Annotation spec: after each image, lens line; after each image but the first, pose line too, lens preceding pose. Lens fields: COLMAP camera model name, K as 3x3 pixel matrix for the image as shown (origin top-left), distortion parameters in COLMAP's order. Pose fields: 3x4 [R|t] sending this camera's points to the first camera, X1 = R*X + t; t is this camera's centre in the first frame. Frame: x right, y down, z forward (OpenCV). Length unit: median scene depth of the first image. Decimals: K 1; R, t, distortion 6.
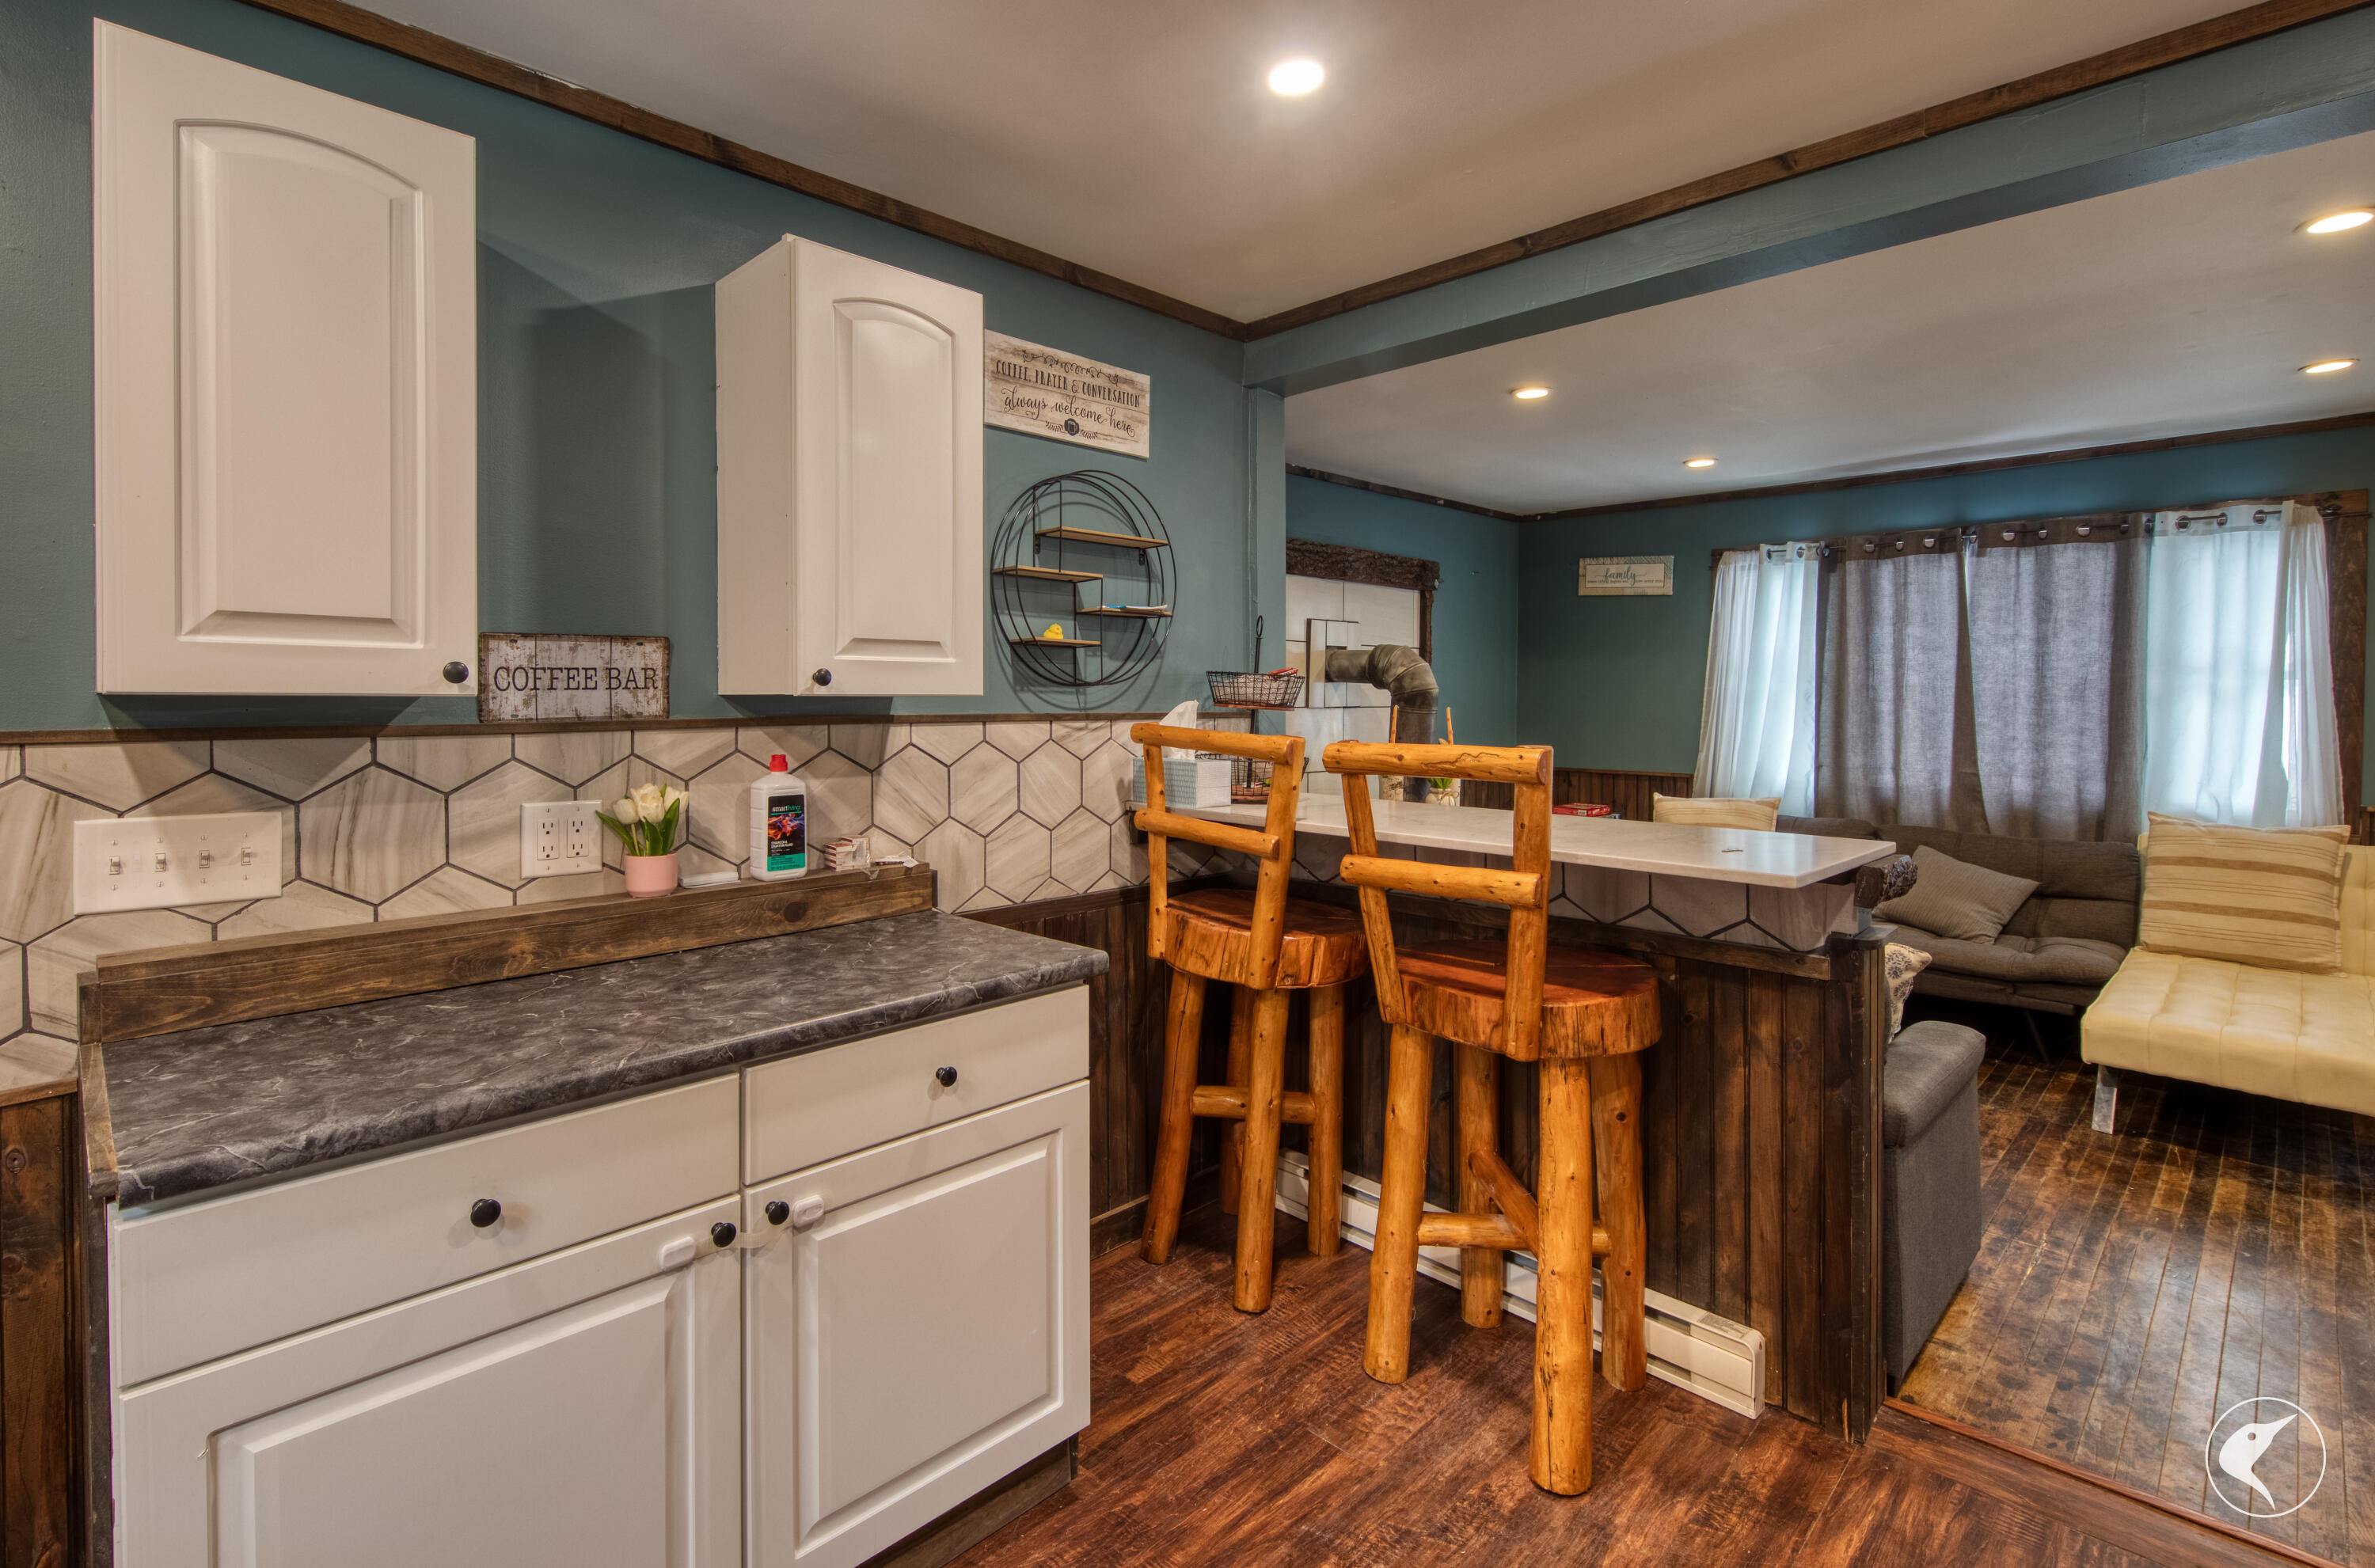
lens RADIAL K [[1145.8, 0, 1172.0], [0, 1145.8, 689.3], [0, 0, 1]] dist [0.015125, -0.000014]
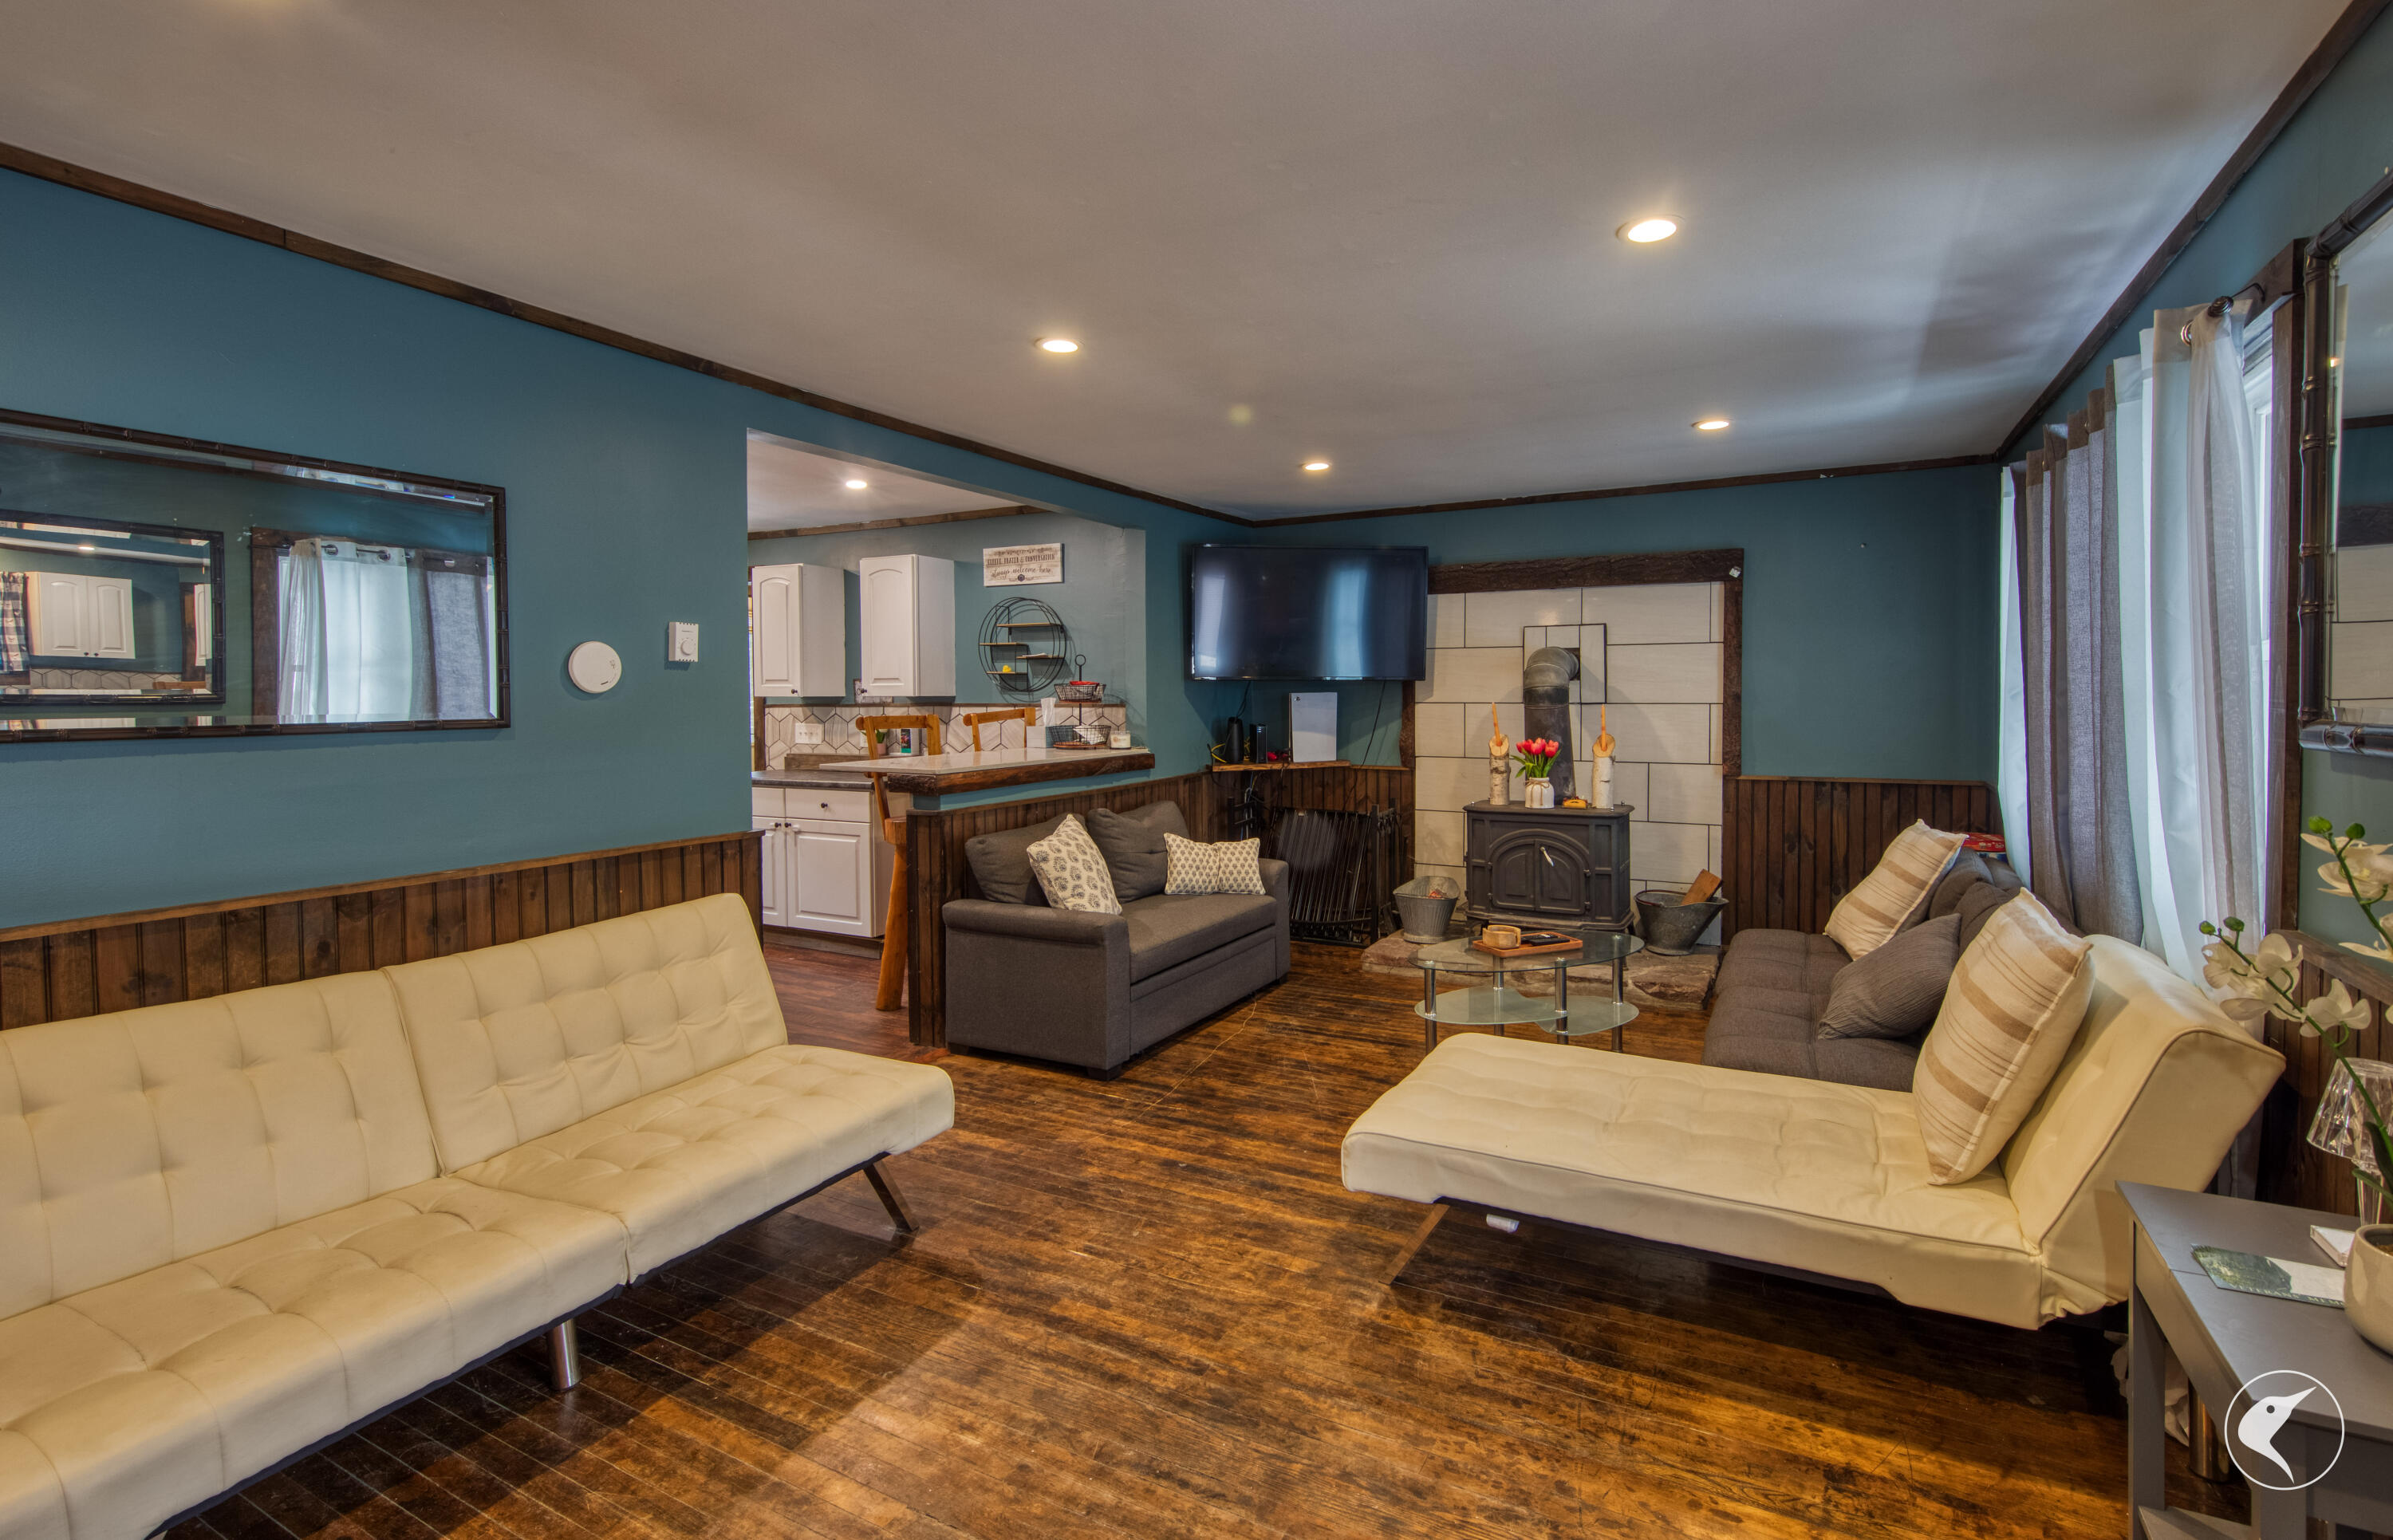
lens RADIAL K [[1061.5, 0, 1261.9], [0, 1061.5, 718.4], [0, 0, 1]] dist [0.008673, -0.000364]
pose [[0.318644, 0.022454, -0.947608, 3.160991], [0.011892, 0.999546, 0.027684, -0.003946], [0.947800, -0.020091, 0.318233, 1.184719]]
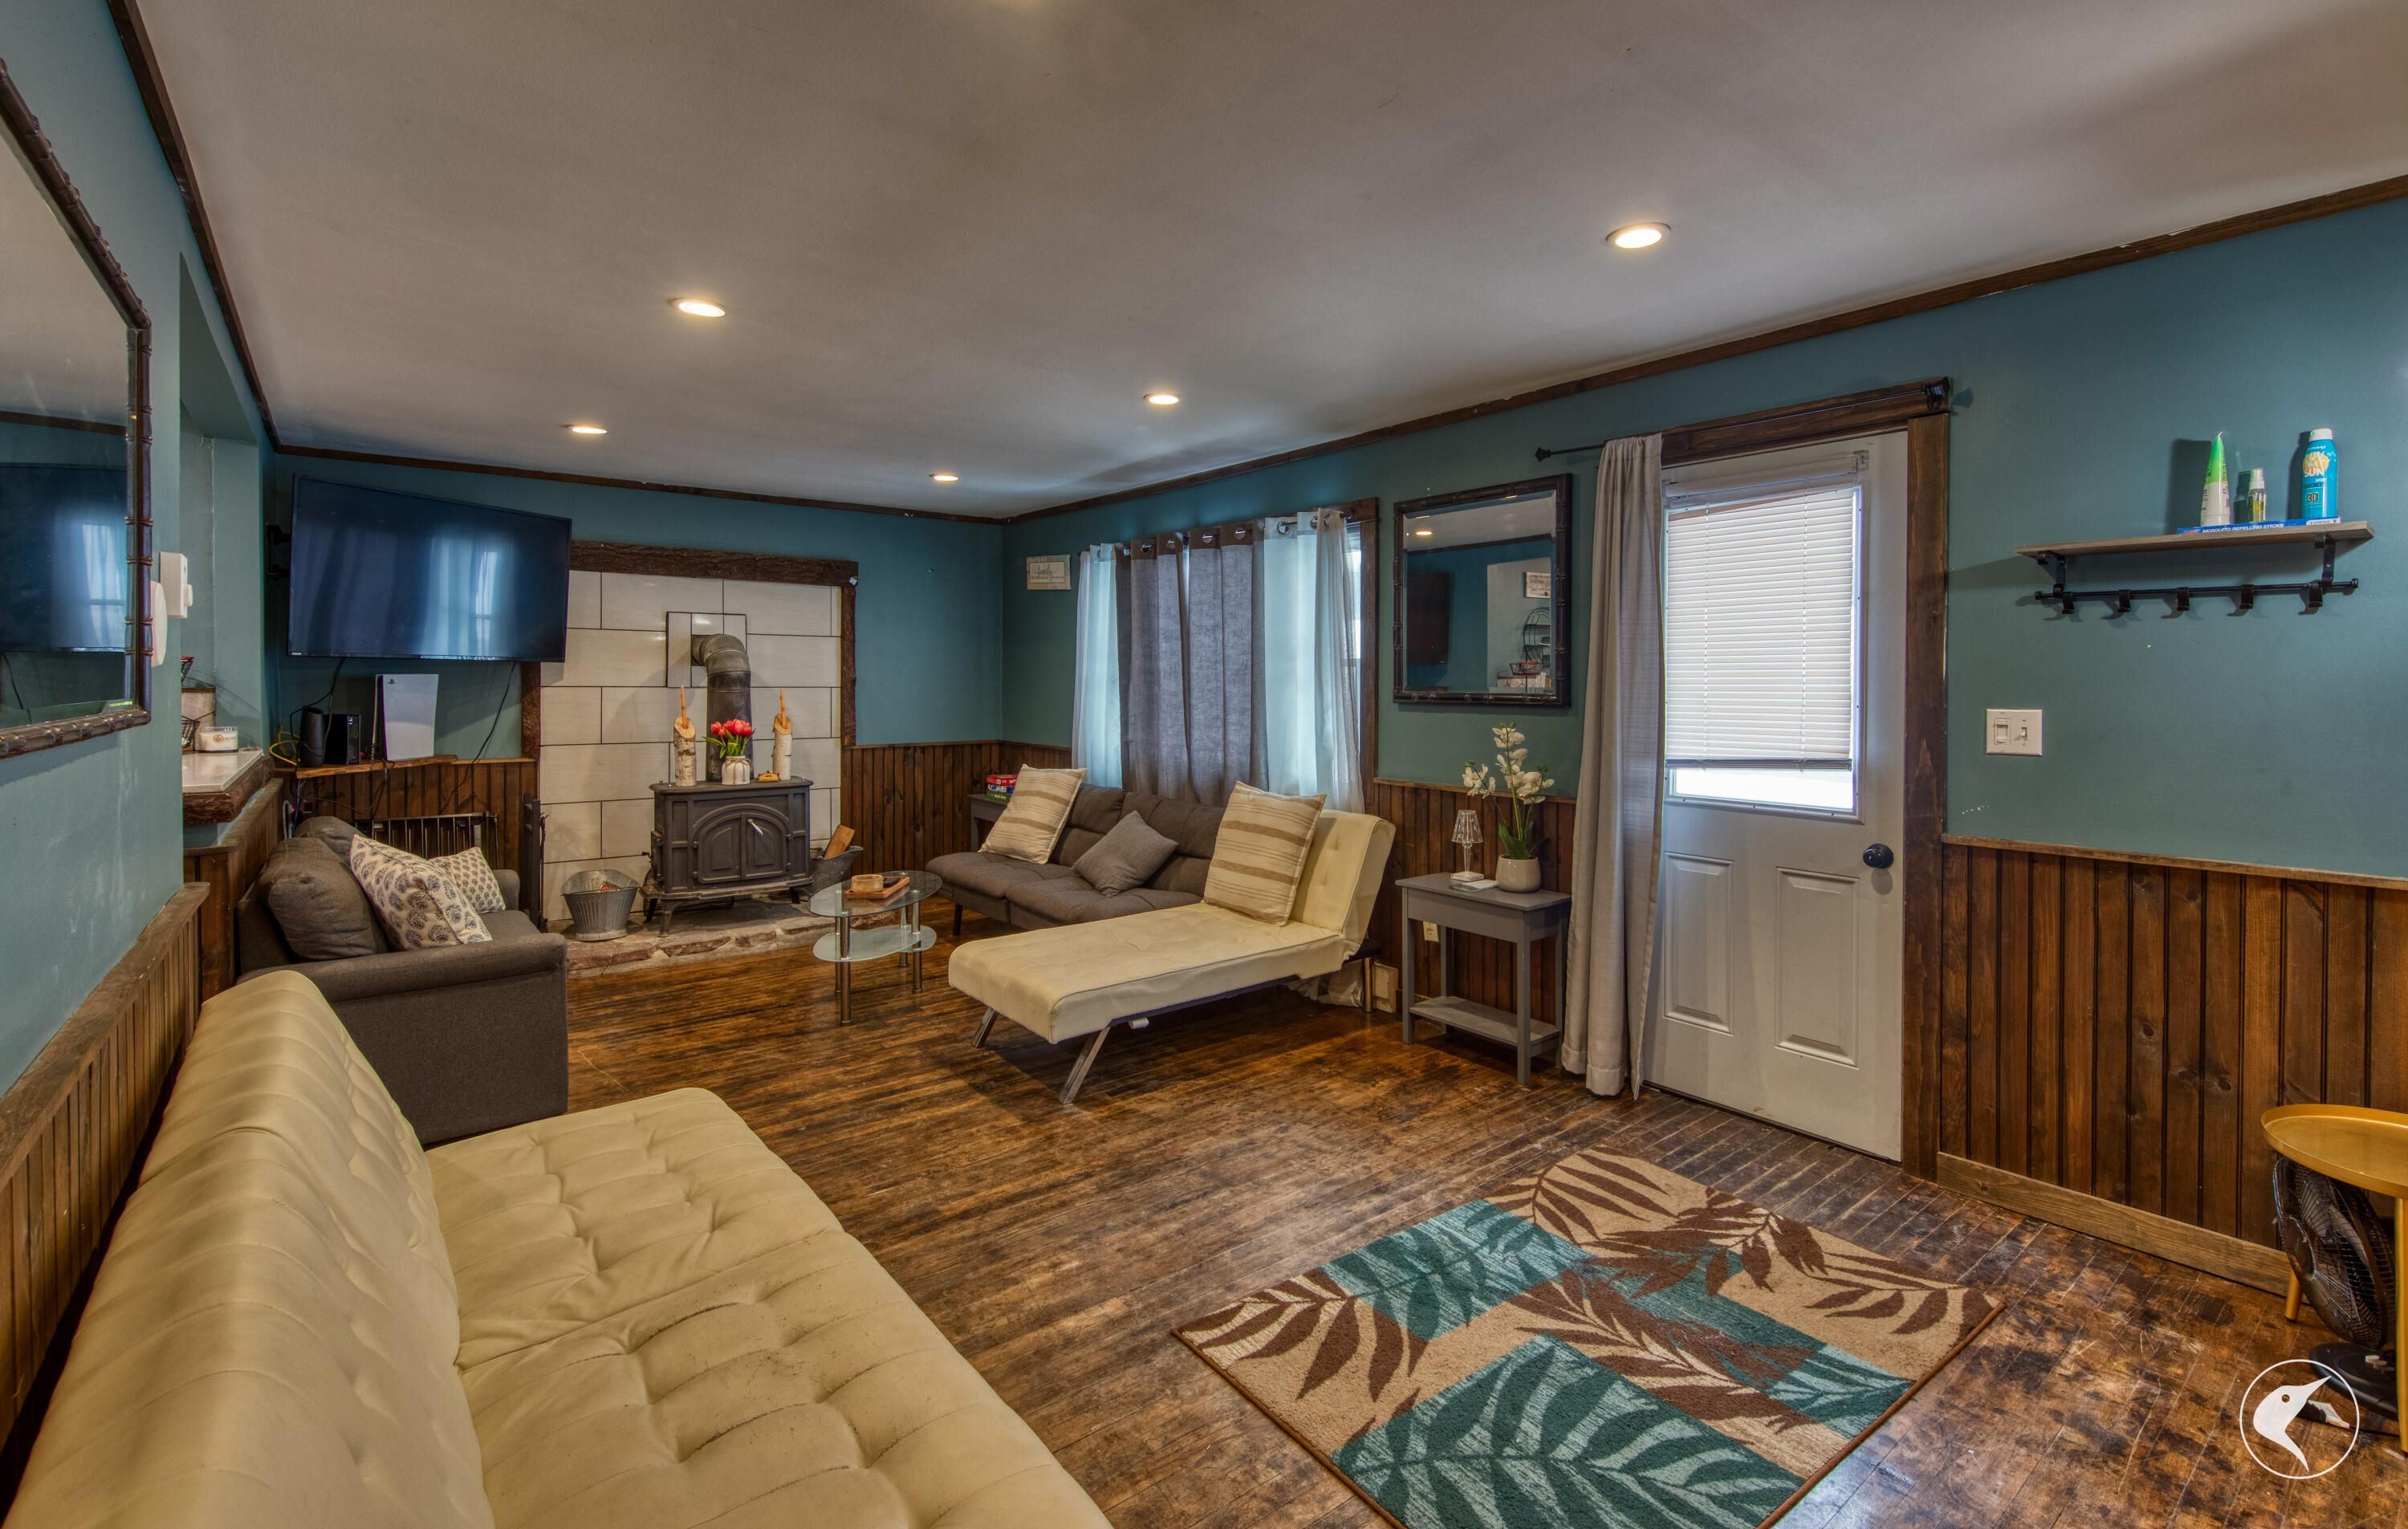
lens RADIAL K [[1073.9, 0, 1191.1], [0, 1073.9, 680.6], [0, 0, 1]] dist [0.004004, 0.000072]
pose [[0.993184, 0.005721, -0.116416, 2.350662], [-0.004576, 0.999939, 0.010096, -0.011800], [0.116466, -0.009494, 0.993149, -0.140807]]
